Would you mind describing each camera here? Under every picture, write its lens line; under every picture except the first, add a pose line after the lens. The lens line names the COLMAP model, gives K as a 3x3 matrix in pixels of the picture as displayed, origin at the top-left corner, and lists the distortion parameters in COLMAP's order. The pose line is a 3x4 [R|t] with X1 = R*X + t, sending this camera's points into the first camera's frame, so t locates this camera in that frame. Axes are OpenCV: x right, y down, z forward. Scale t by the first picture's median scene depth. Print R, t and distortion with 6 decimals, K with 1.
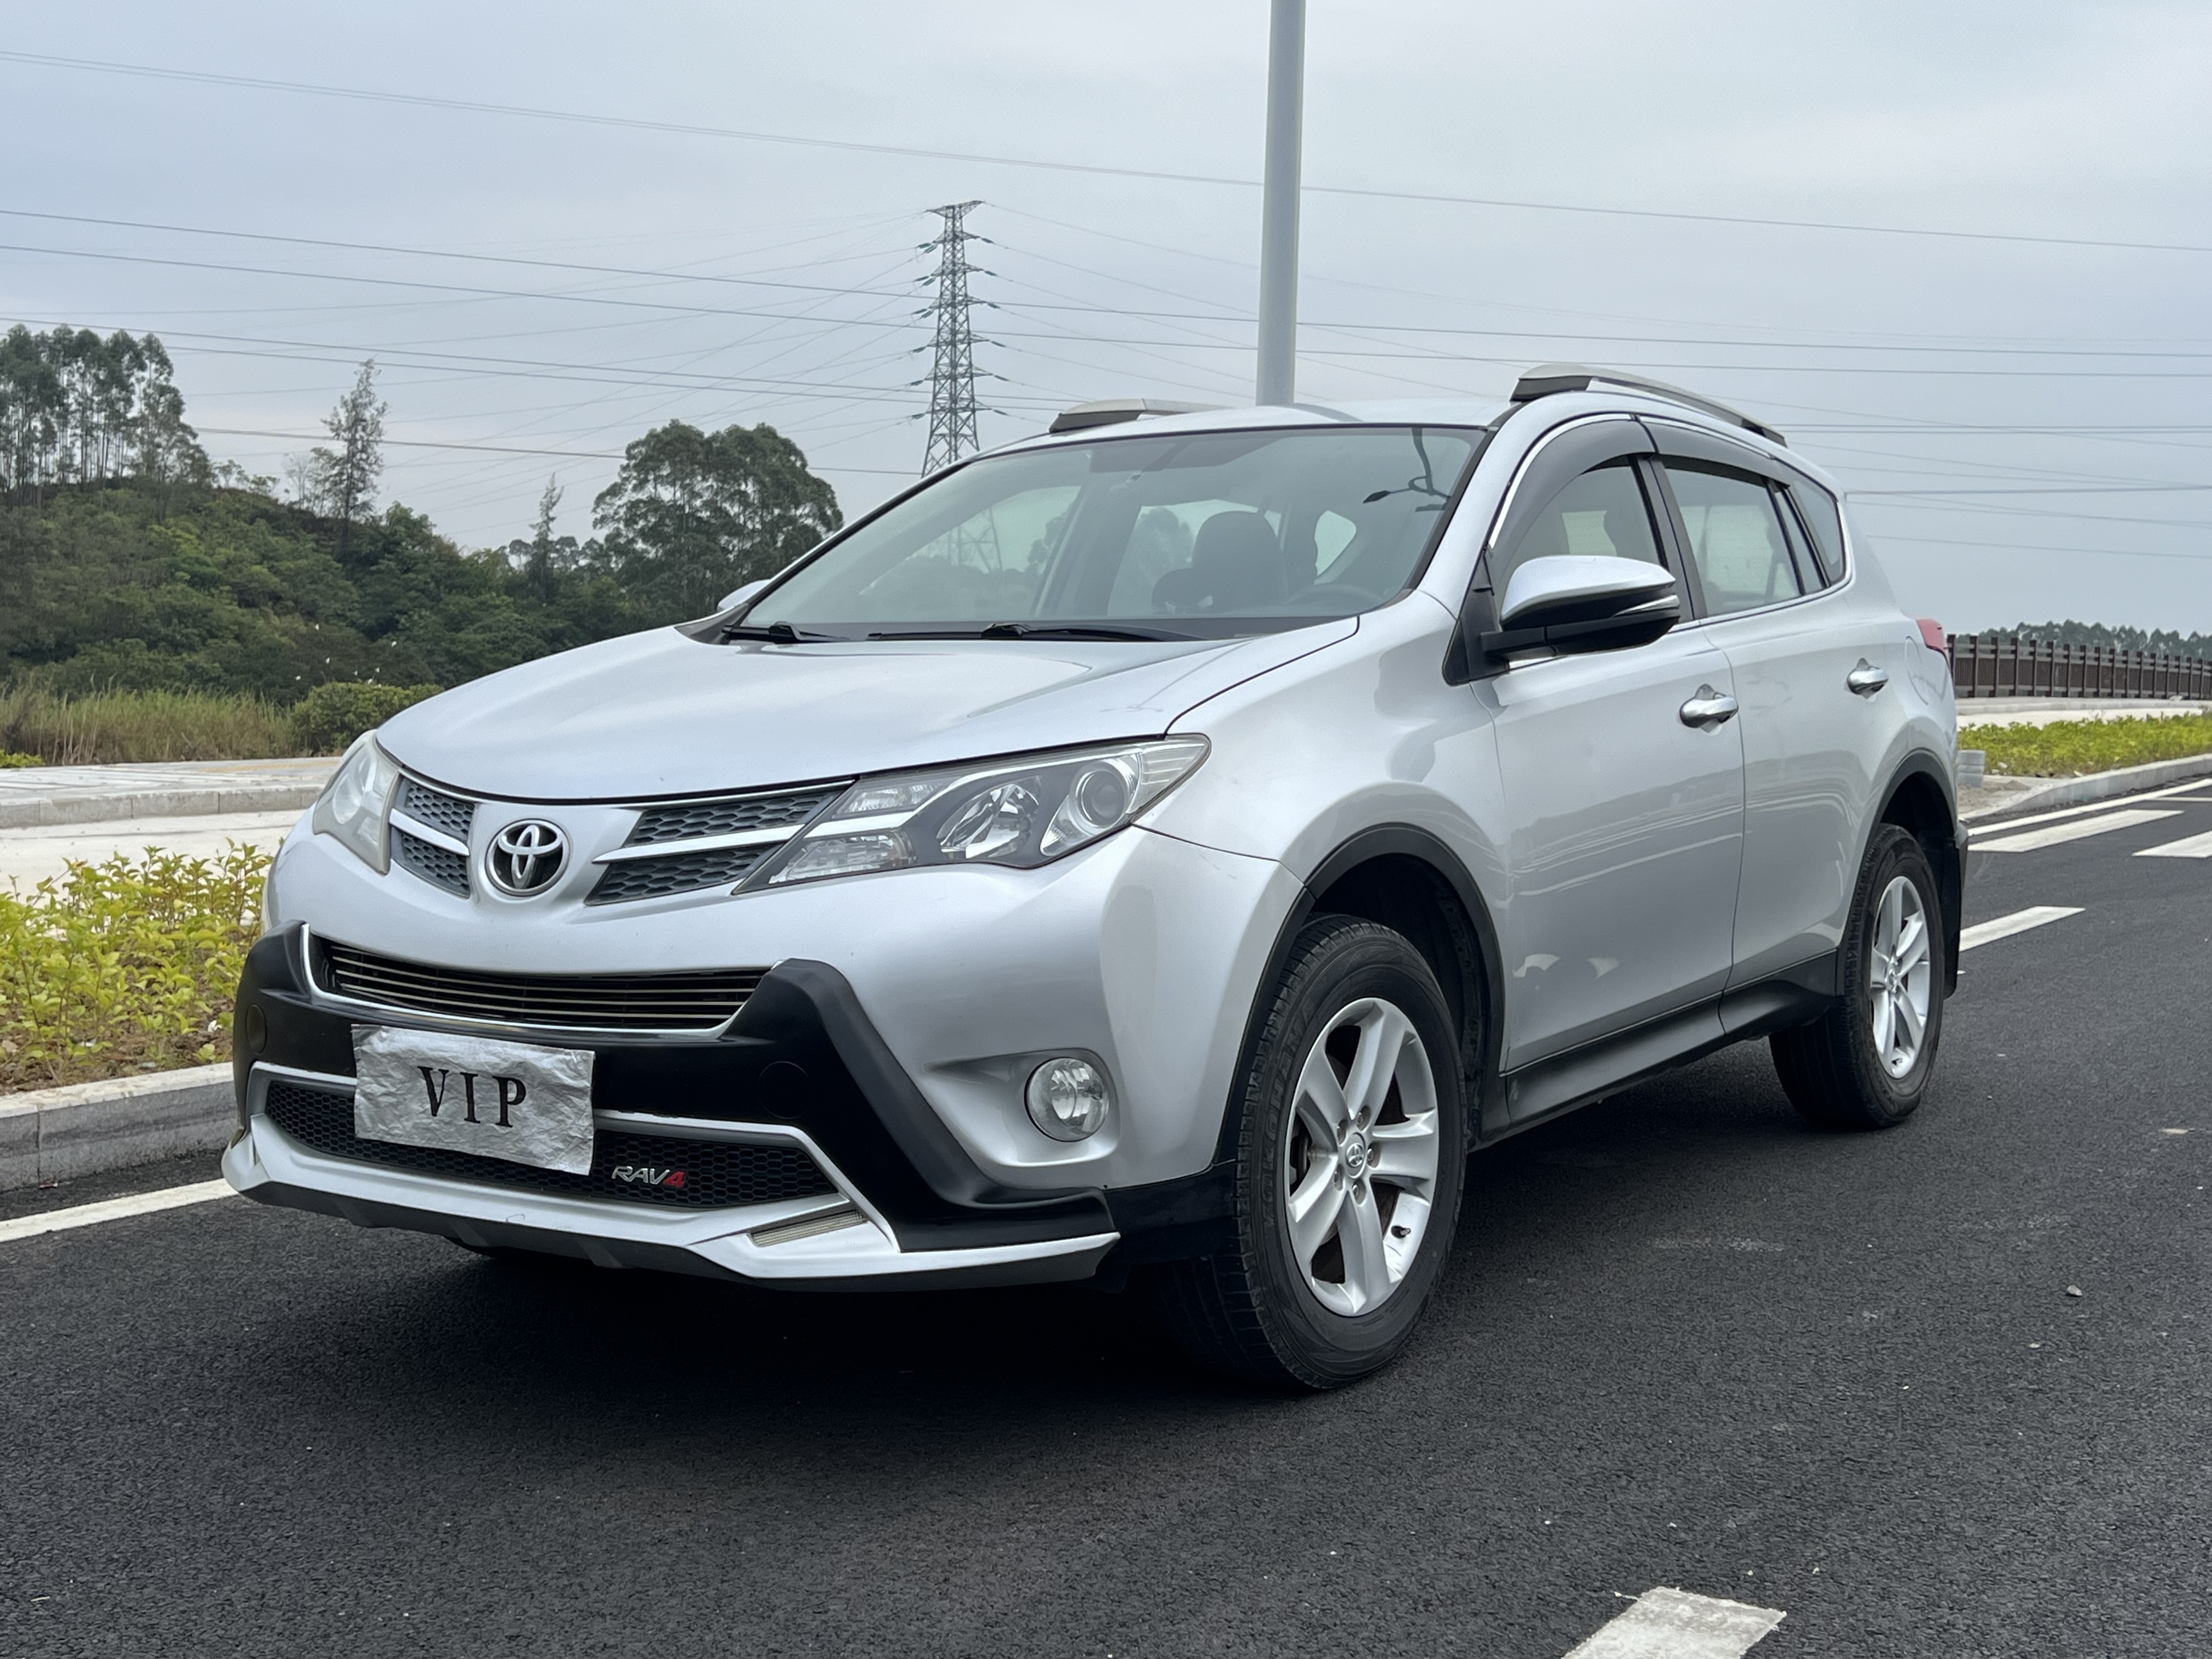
lens RADIAL K [[2622.3, 0, 1099.6], [0, 2622.3, 778.4], [0, 0, 1]] dist [0.221590, -0.609569]
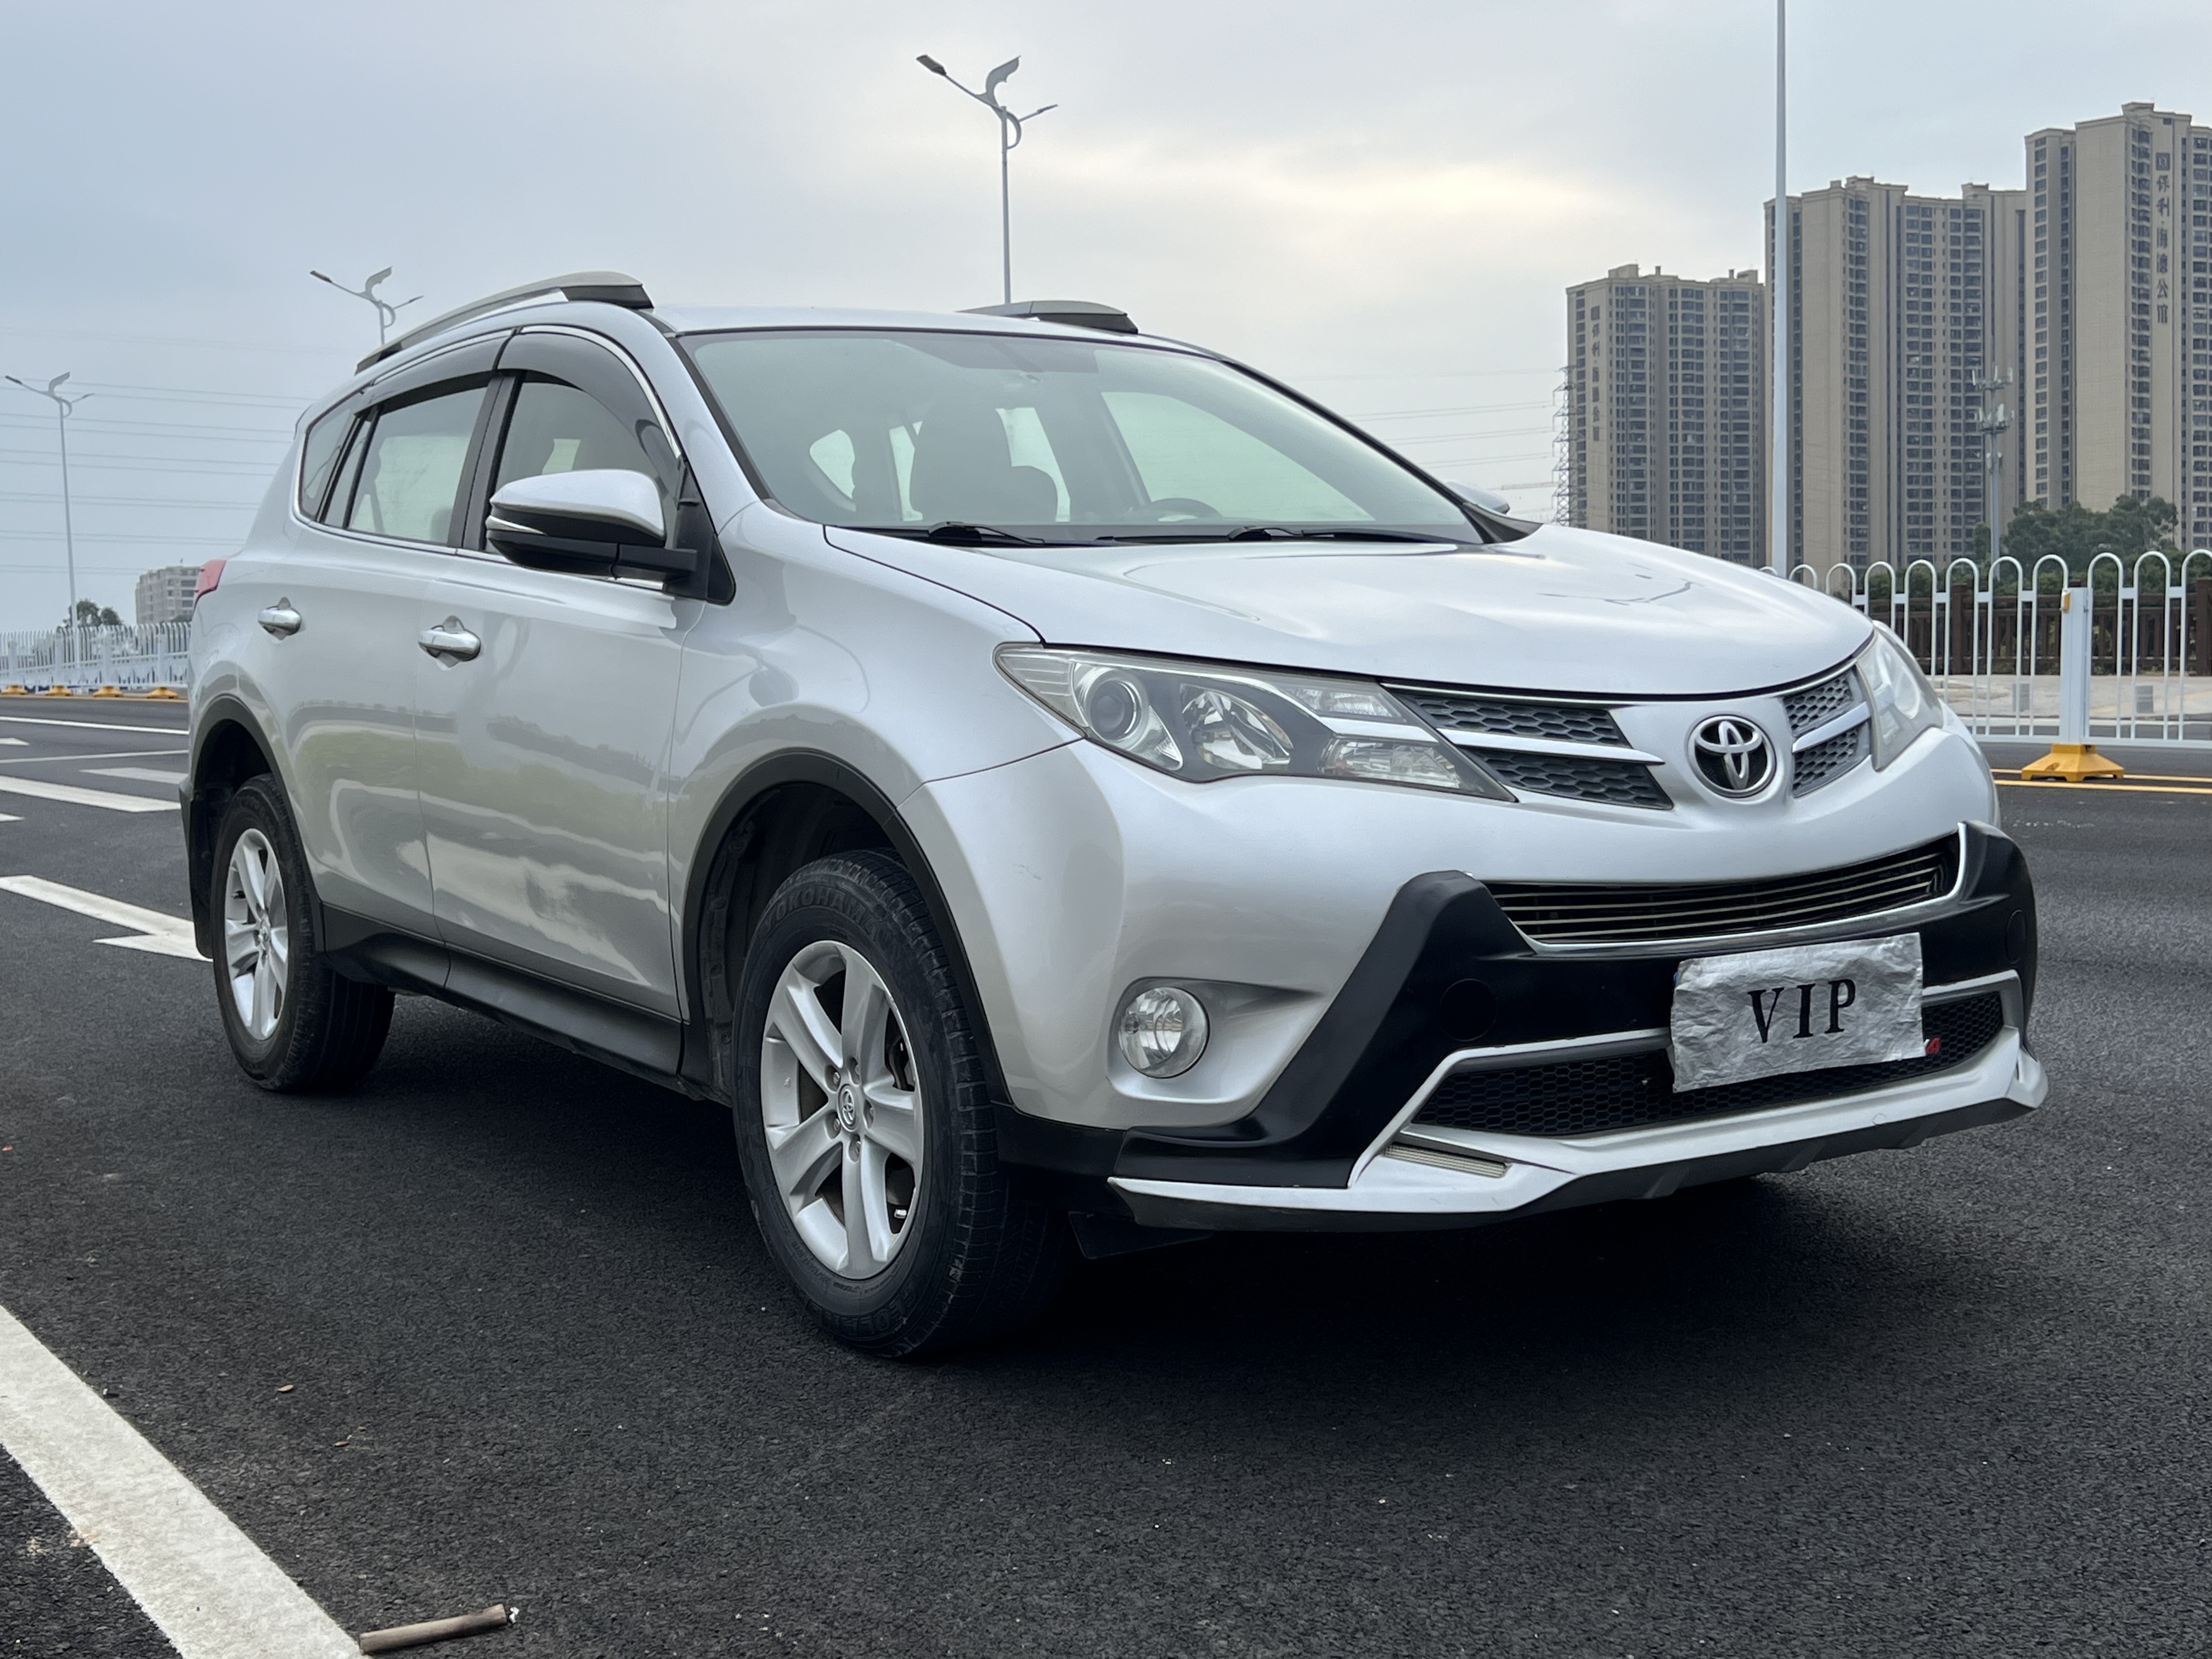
lens RADIAL K [[2622.3, 0, 1099.6], [0, 2622.3, 778.4], [0, 0, 1]] dist [0.221590, -0.609569]
pose [[0.355616, -0.068540, 0.932116, -1.189229], [0.063249, 0.996786, 0.049166, -0.022487], [-0.932490, 0.041471, 0.358808, 0.894337]]
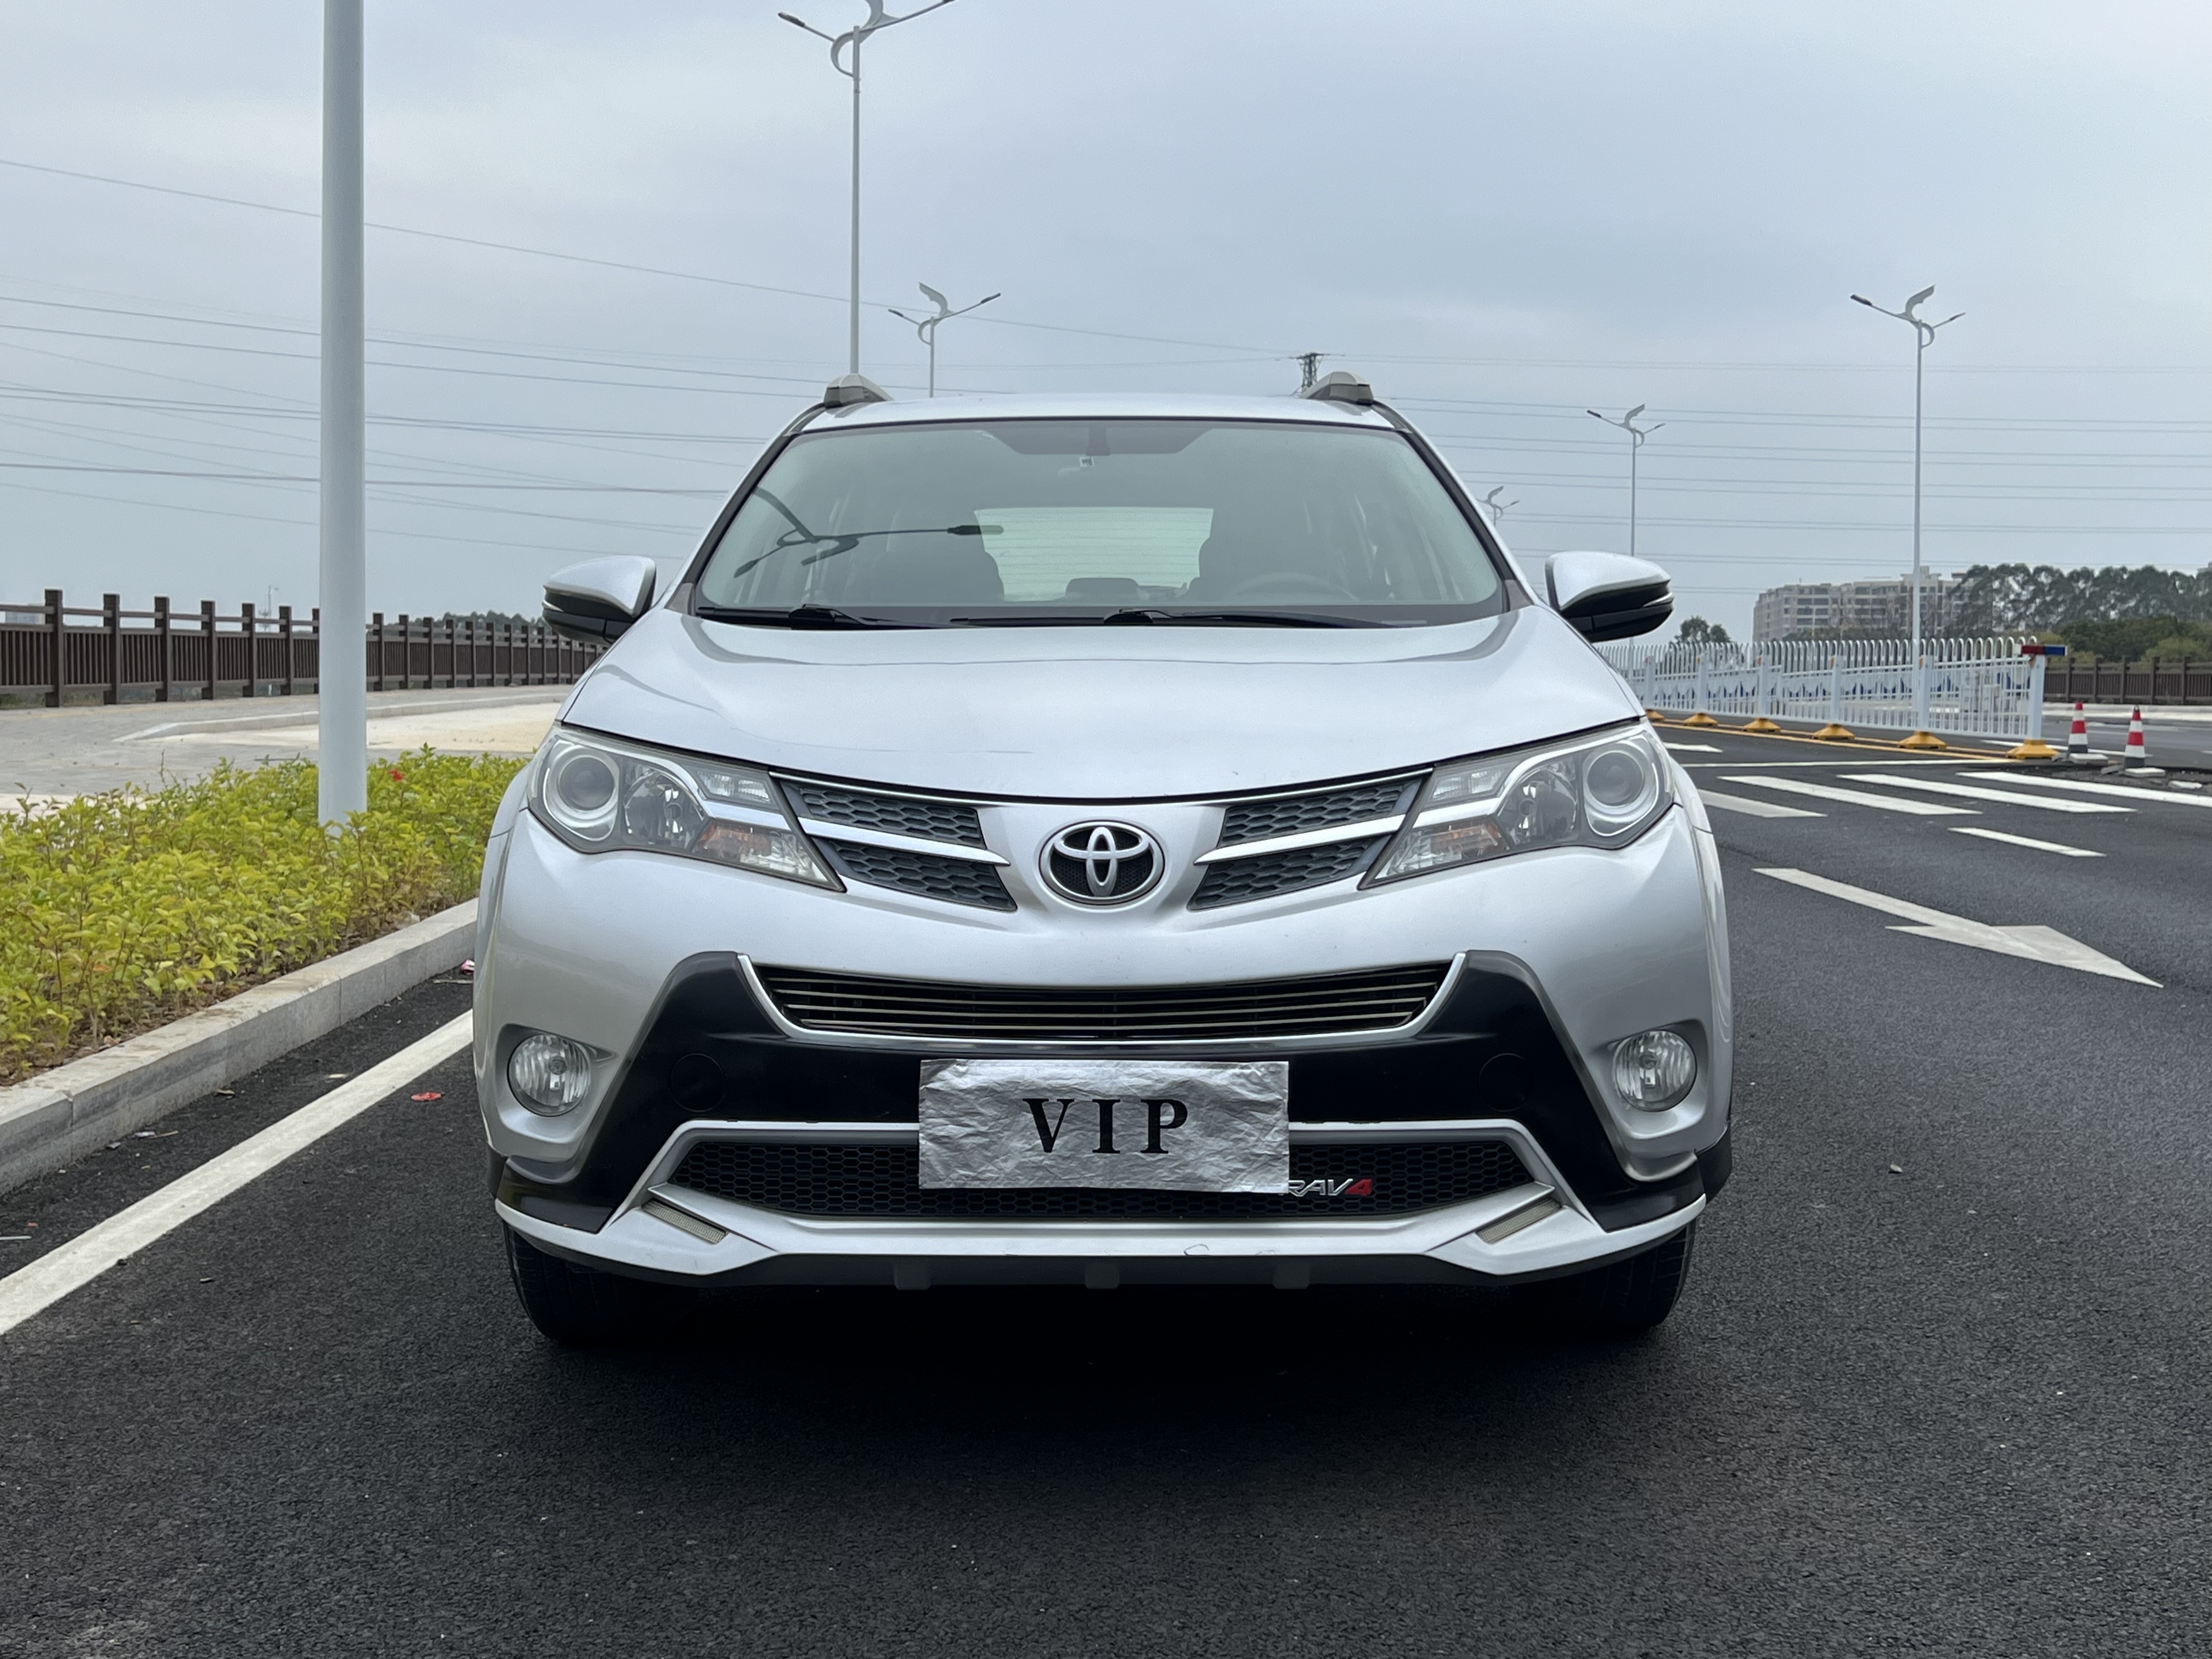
lens RADIAL K [[2622.3, 0, 1099.6], [0, 2622.3, 778.4], [0, 0, 1]] dist [0.221590, -0.609569]
pose [[0.824645, -0.029771, 0.564867, -0.749067], [0.025660, 0.999555, 0.015220, -0.013632], [-0.565069, 0.001944, 0.825041, 0.252852]]
